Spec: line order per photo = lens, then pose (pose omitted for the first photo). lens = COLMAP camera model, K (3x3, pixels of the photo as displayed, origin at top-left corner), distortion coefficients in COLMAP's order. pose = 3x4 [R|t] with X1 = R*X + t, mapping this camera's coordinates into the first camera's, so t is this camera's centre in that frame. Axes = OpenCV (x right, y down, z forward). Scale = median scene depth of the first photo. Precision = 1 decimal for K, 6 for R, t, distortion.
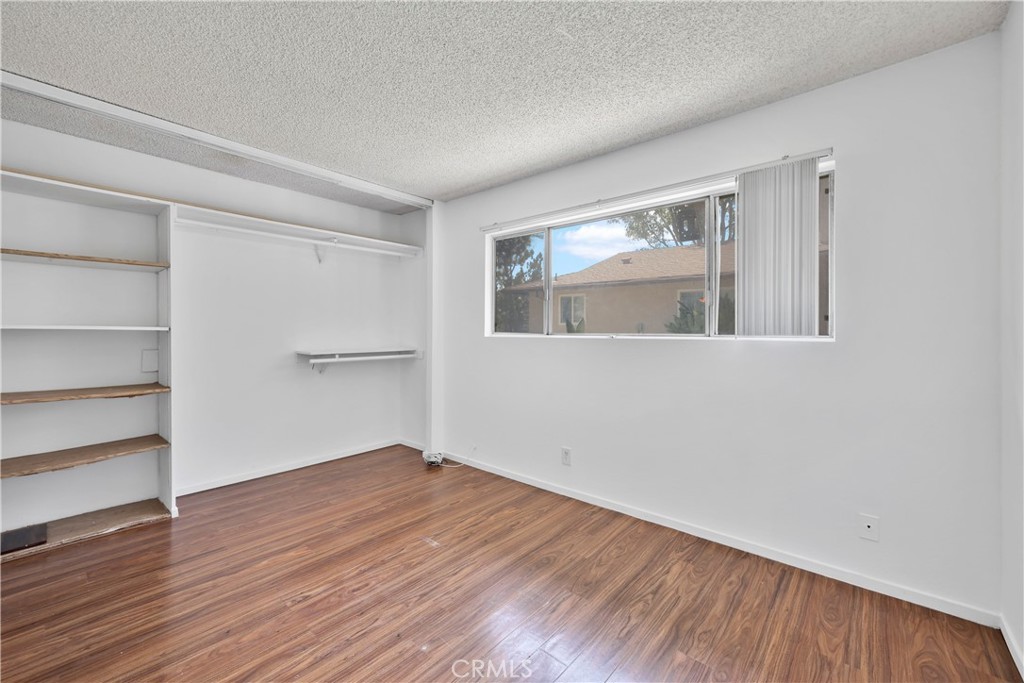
lens RADIAL K [[411.3, 0, 514.1], [0, 411.3, 331.8], [0, 0, 1]] dist [-0.001961, 0.000094]
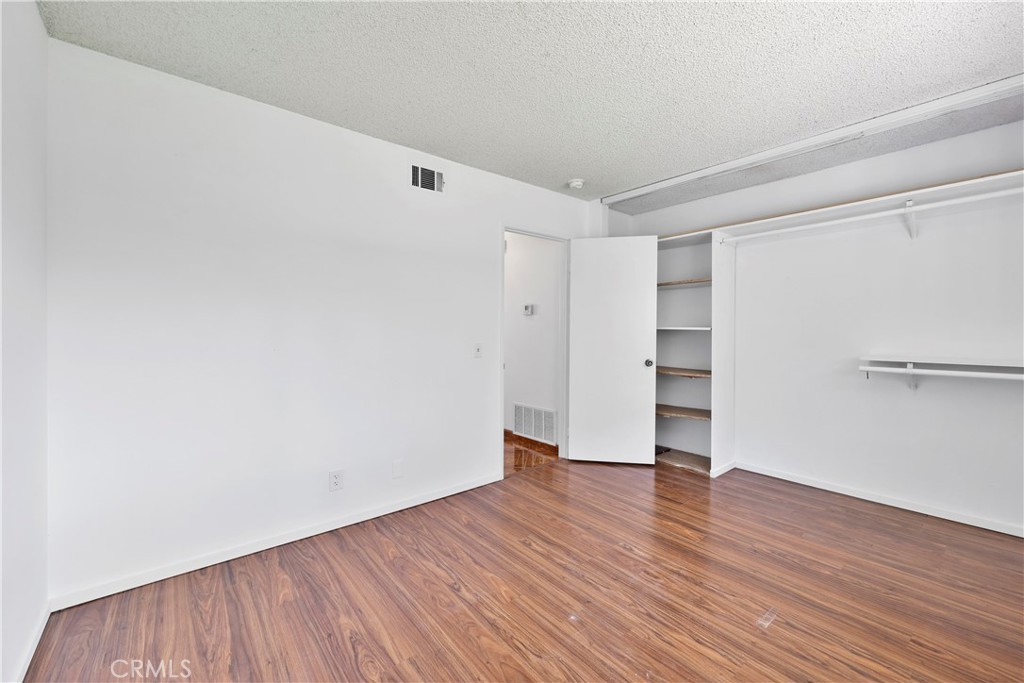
lens RADIAL K [[411.3, 0, 511.4], [0, 411.3, 331.2], [0, 0, 1]] dist [-0.001961, 0.000094]
pose [[-0.169584, 0.000535, -0.985516, 0.543451], [-0.002377, 0.999997, 0.000952, 0.000679], [0.985513, 0.002504, -0.169582, 0.621717]]
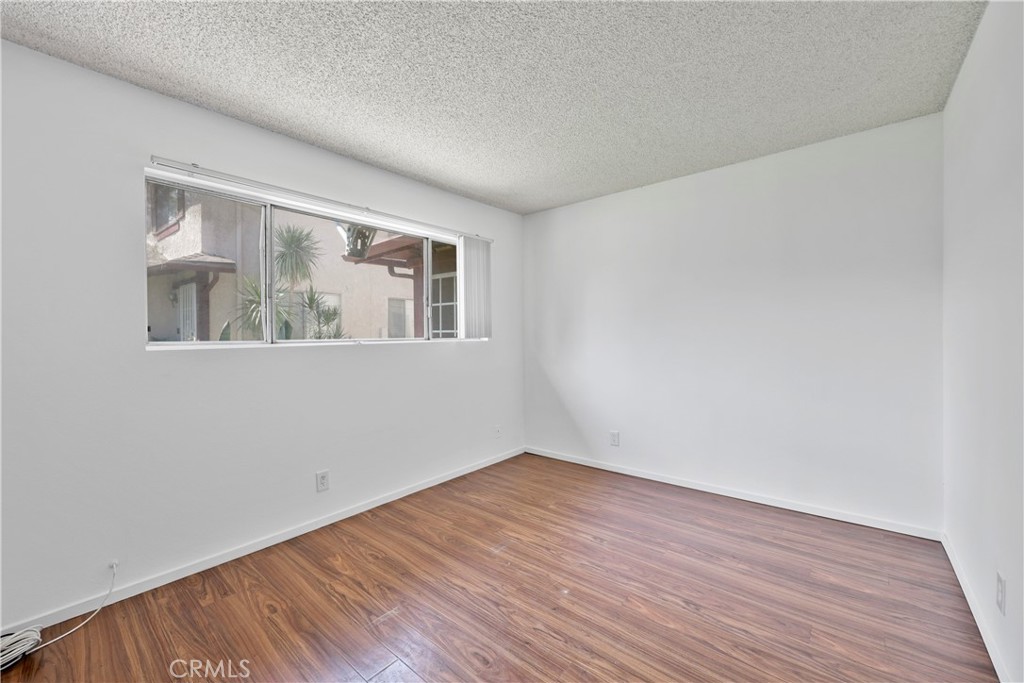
lens RADIAL K [[411.3, 0, 509.6], [0, 411.3, 344.4], [0, 0, 1]] dist [-0.001961, 0.000094]
pose [[-0.006280, -0.024950, 0.999669, -0.871623], [0.016364, 0.999552, 0.025050, -0.004380], [-0.999846, 0.016516, -0.005869, 0.707496]]
